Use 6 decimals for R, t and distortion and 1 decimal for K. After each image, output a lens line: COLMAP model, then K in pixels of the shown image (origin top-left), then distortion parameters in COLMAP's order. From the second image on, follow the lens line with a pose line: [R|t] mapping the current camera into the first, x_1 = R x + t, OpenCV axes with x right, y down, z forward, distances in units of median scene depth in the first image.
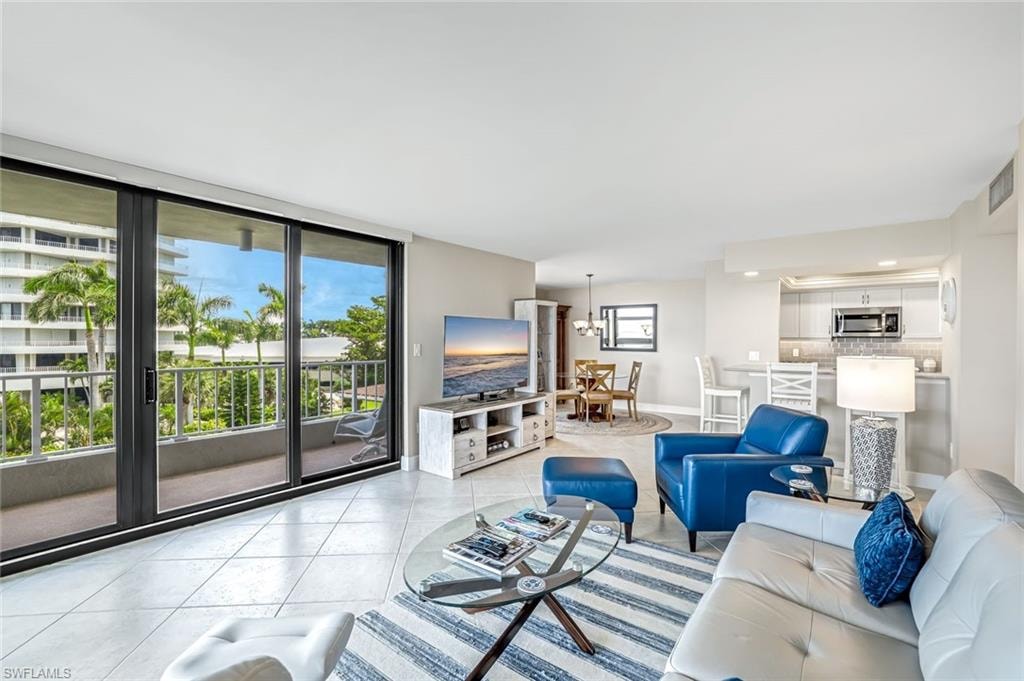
lens RADIAL K [[449.4, 0, 509.0], [0, 449.4, 334.0], [0, 0, 1]] dist [-0.018072, 0.002054]
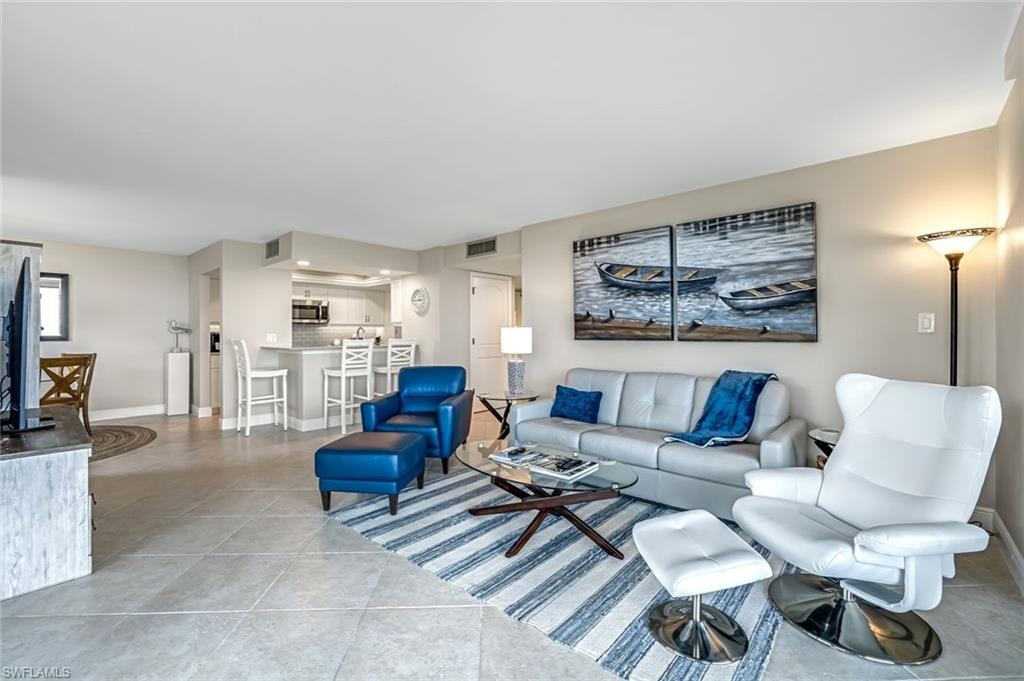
lens RADIAL K [[449.4, 0, 502.2], [0, 449.4, 334.5], [0, 0, 1]] dist [-0.018072, 0.002054]
pose [[0.109726, -0.001204, 0.993961, -0.423059], [-0.021133, 0.999770, 0.003544, 0.024407], [-0.993737, -0.021394, 0.109675, 0.314569]]
